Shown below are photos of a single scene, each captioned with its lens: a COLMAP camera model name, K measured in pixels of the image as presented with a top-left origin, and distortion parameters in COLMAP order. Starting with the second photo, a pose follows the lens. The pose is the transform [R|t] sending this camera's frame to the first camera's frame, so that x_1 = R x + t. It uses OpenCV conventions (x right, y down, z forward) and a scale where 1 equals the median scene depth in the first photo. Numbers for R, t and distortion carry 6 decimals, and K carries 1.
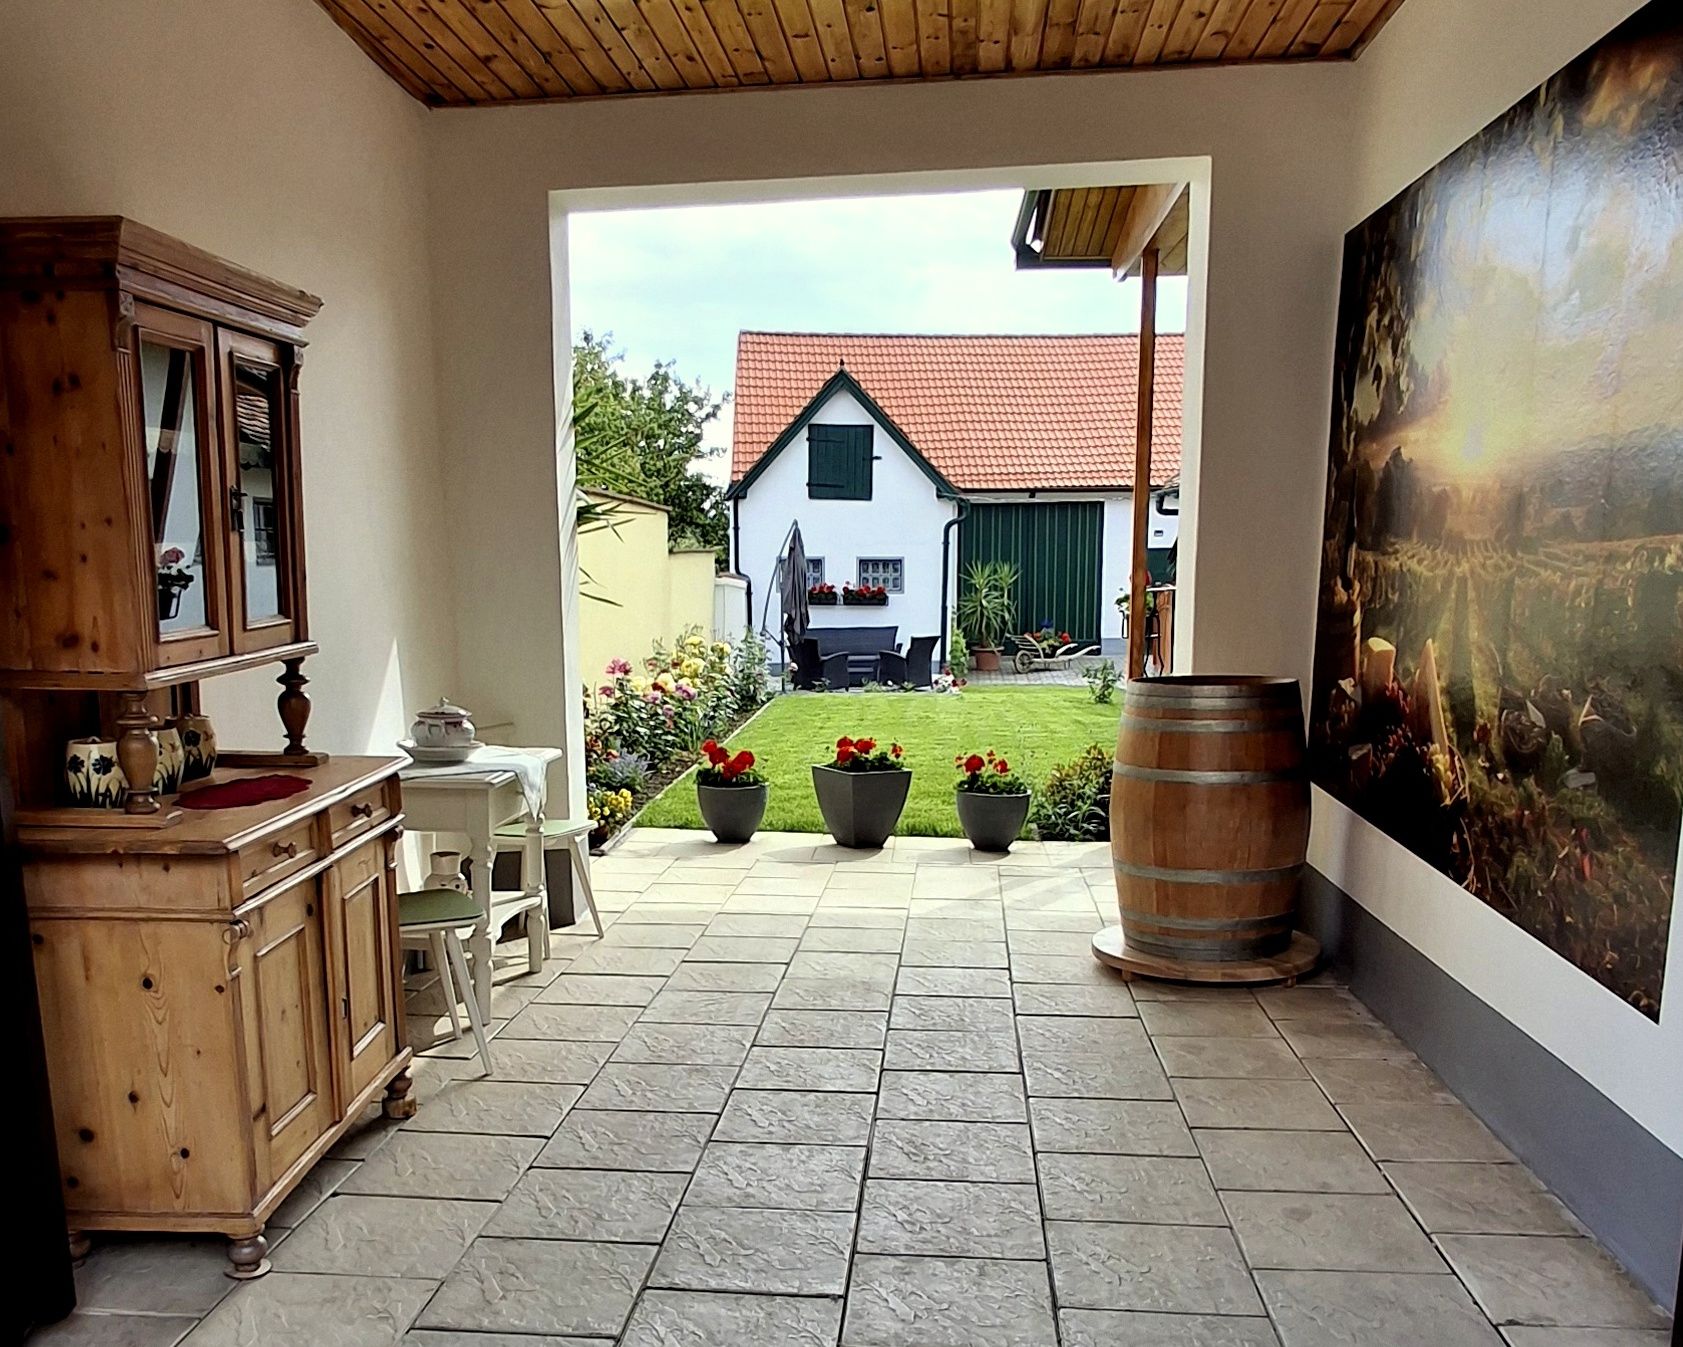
lens RADIAL K [[1437.0, 0, 840.9], [0, 1437.0, 813.8], [0, 0, 1]] dist [-0.000214, 0.006883]
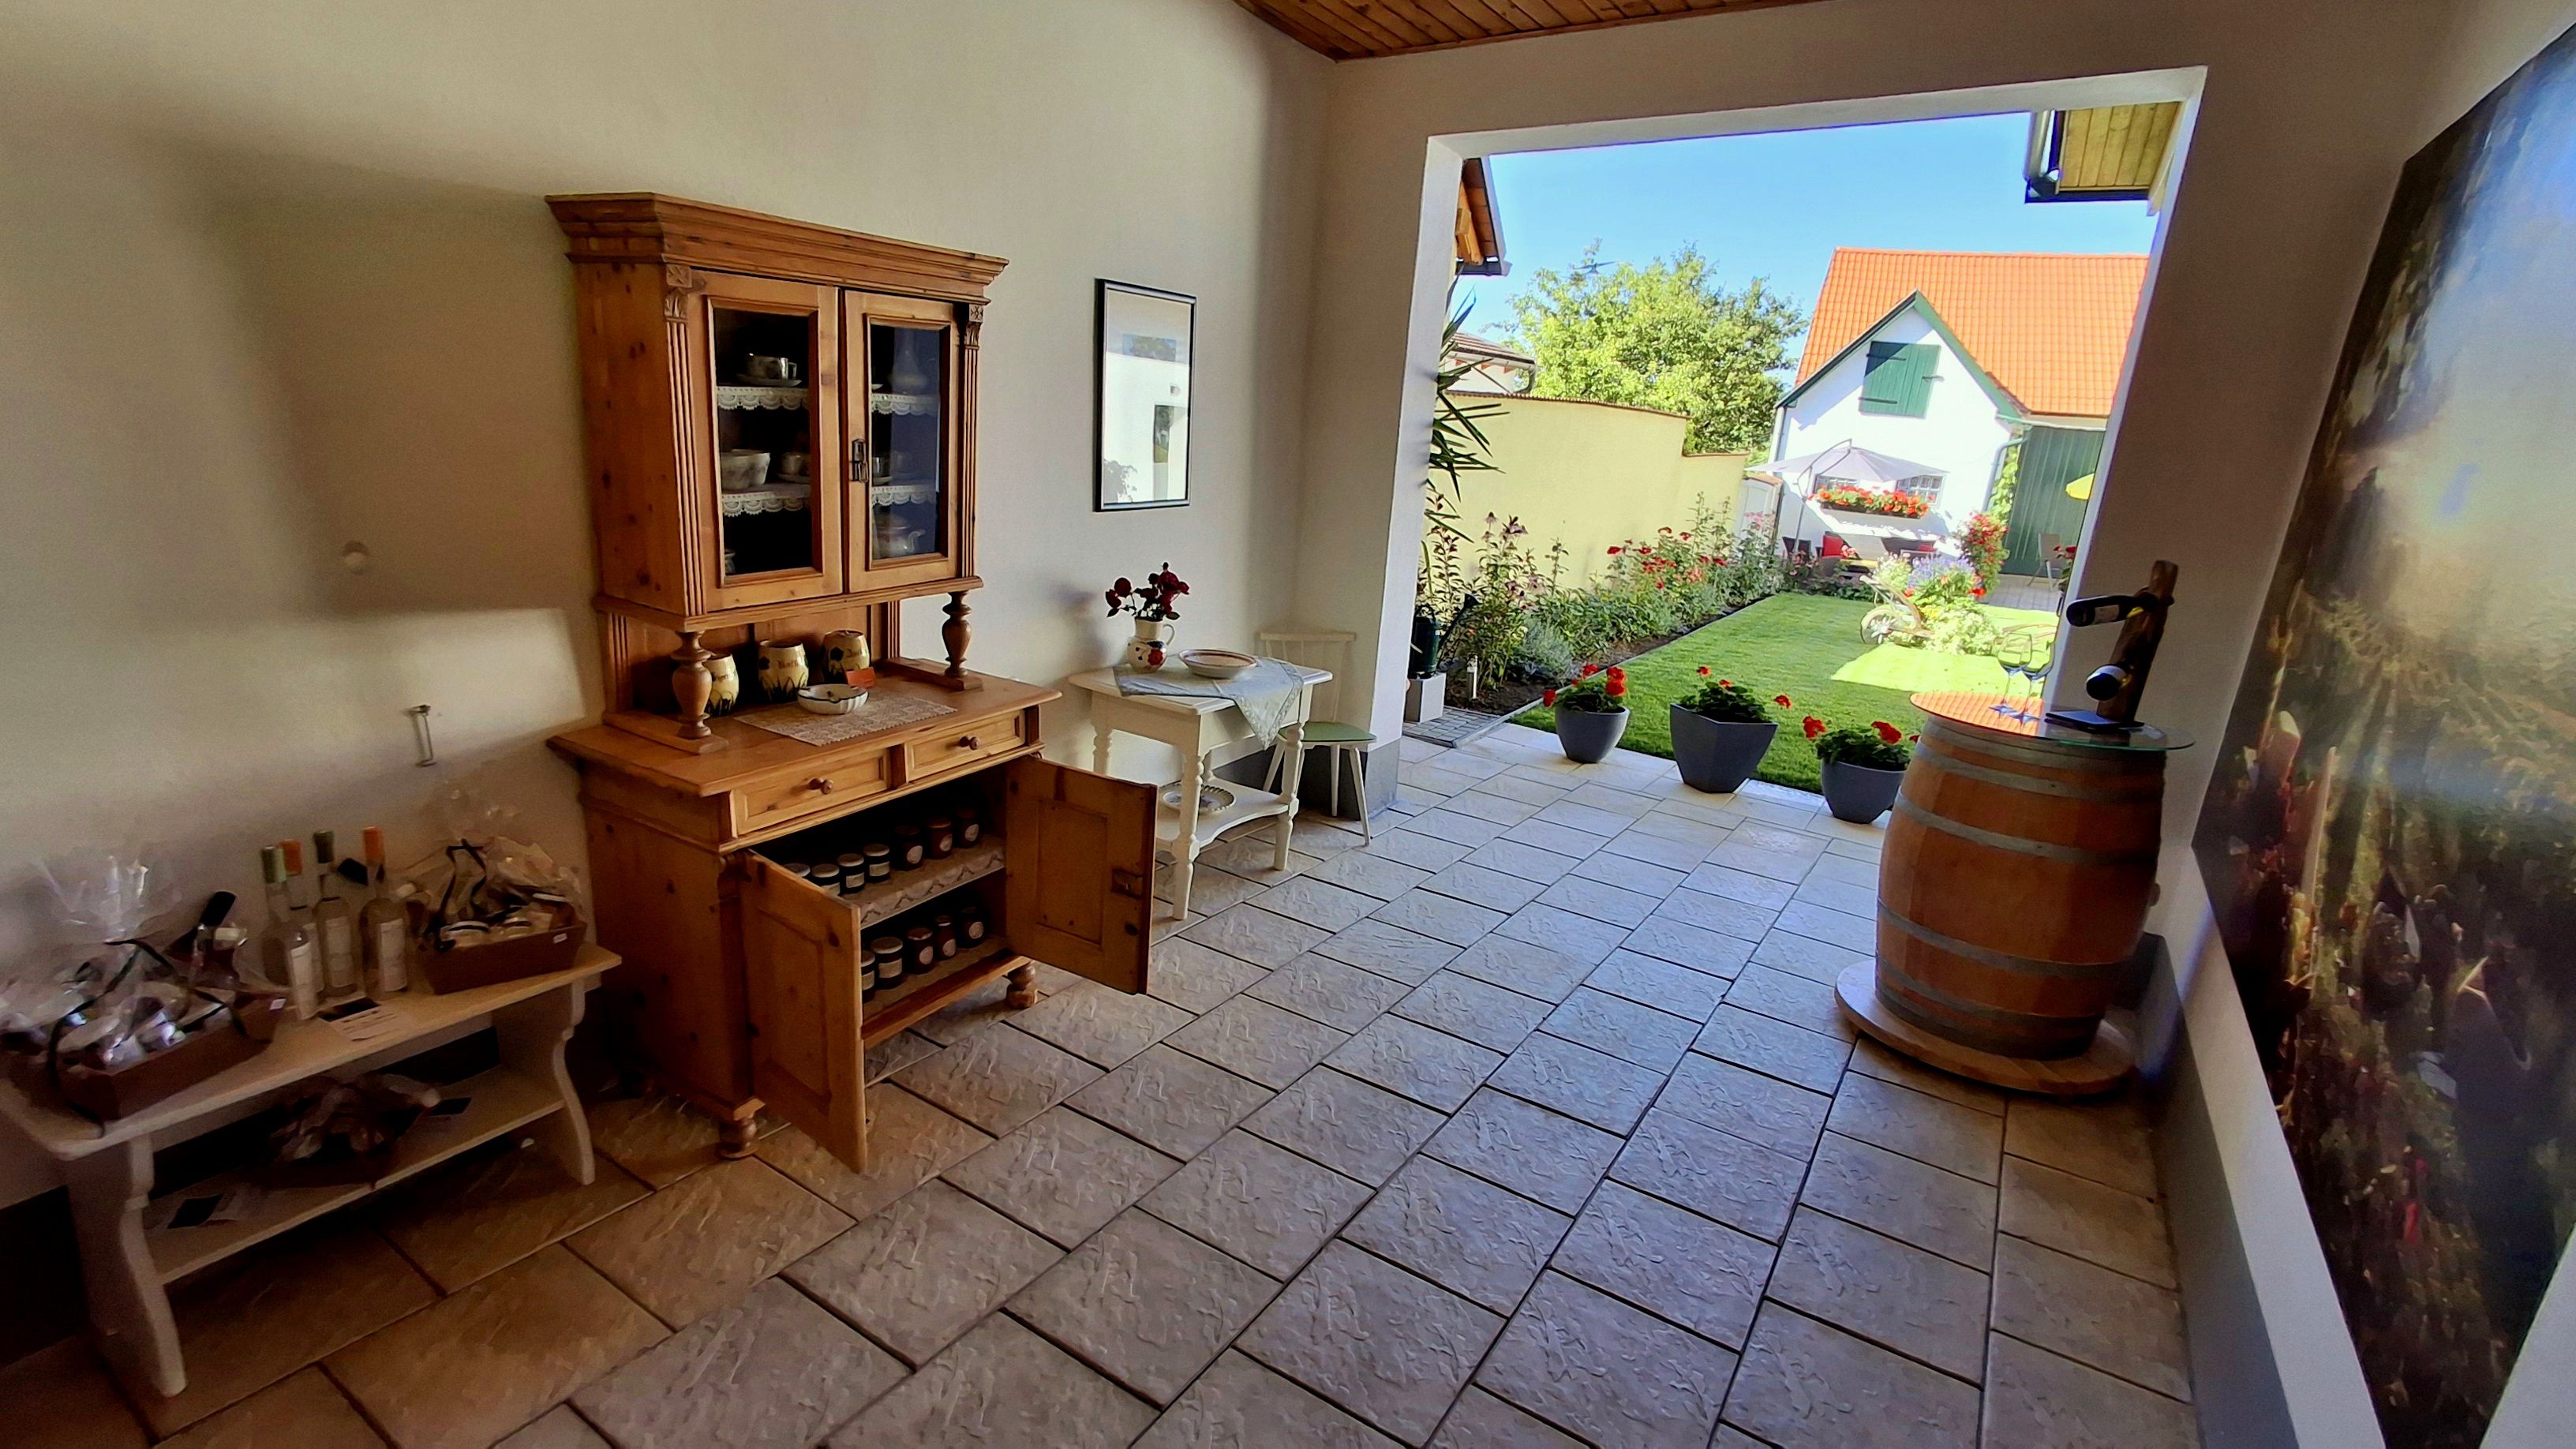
lens RADIAL K [[1166.2, 0, 1288.0], [0, 1166.2, 724.5], [0, 0, 1]] dist [0.000757, 0.000978]
pose [[0.884537, 0.184449, -0.428454, 0.162344], [-0.156795, 0.982625, 0.099319, -0.090557], [0.439329, -0.020672, 0.898088, 0.203684]]
